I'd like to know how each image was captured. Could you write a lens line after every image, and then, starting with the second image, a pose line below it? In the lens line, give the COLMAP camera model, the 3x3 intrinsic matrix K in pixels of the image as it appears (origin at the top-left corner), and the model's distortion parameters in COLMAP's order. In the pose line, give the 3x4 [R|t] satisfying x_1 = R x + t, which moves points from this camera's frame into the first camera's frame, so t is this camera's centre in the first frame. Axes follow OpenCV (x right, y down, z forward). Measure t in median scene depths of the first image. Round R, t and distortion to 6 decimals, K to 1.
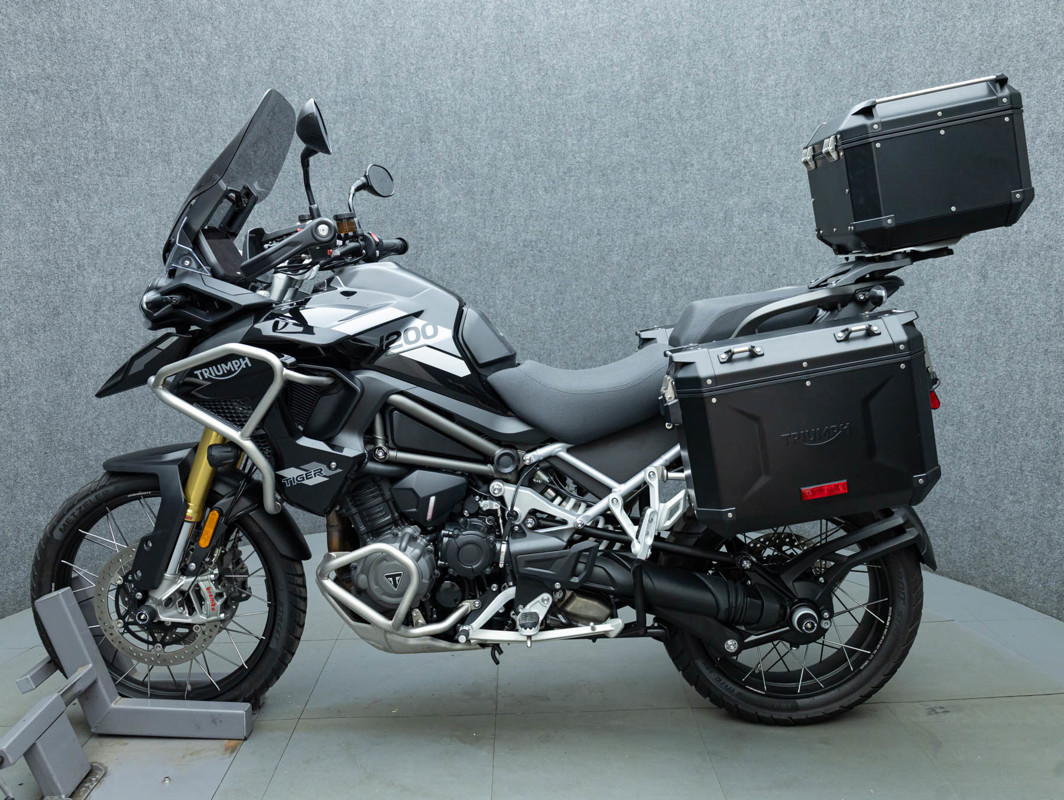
lens RADIAL K [[941.1, 0, 537.8], [0, 941.1, 405.0], [0, 0, 1]] dist [-0.007400, 0.001524]
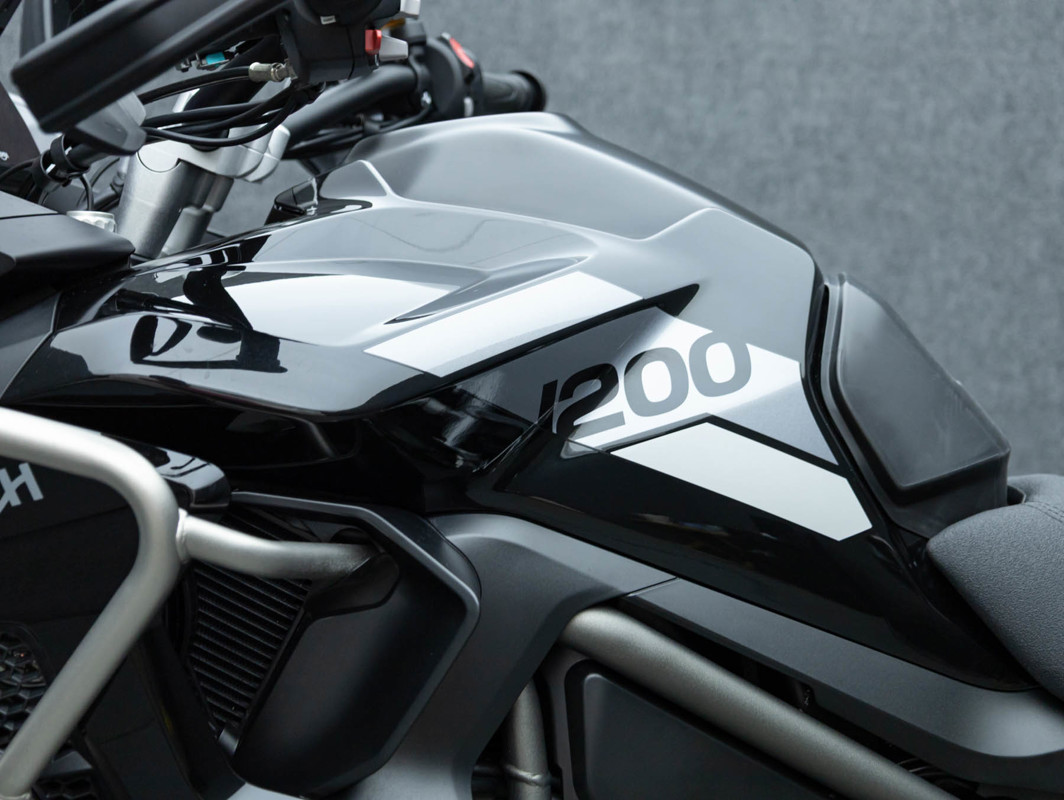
lens RADIAL K [[1921.4, 0, 532.0], [0, 1921.4, 400.0], [0, 0, 1]] dist [0.040892, -0.002890]
pose [[0.998719, 0.003854, -0.050455, -0.096777], [-0.007381, 0.997526, -0.069913, -0.021351], [0.050061, 0.070196, 0.996276, 0.321751]]
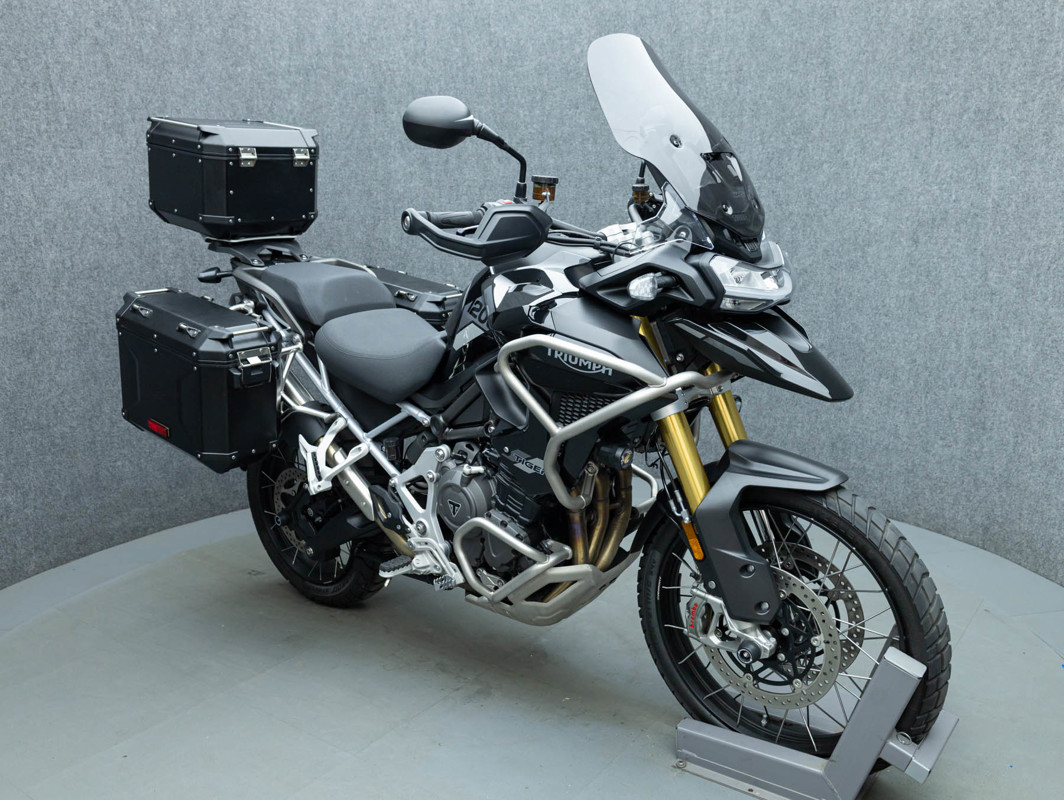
lens RADIAL K [[913.3, 0, 555.0], [0, 913.3, 403.9], [0, 0, 1]] dist [-0.008012, -0.001353]
pose [[0.993030, -0.031603, 0.113542, -0.064286], [0.026586, 0.998614, 0.045431, -0.007295], [-0.114820, -0.042096, 0.992494, -0.011667]]
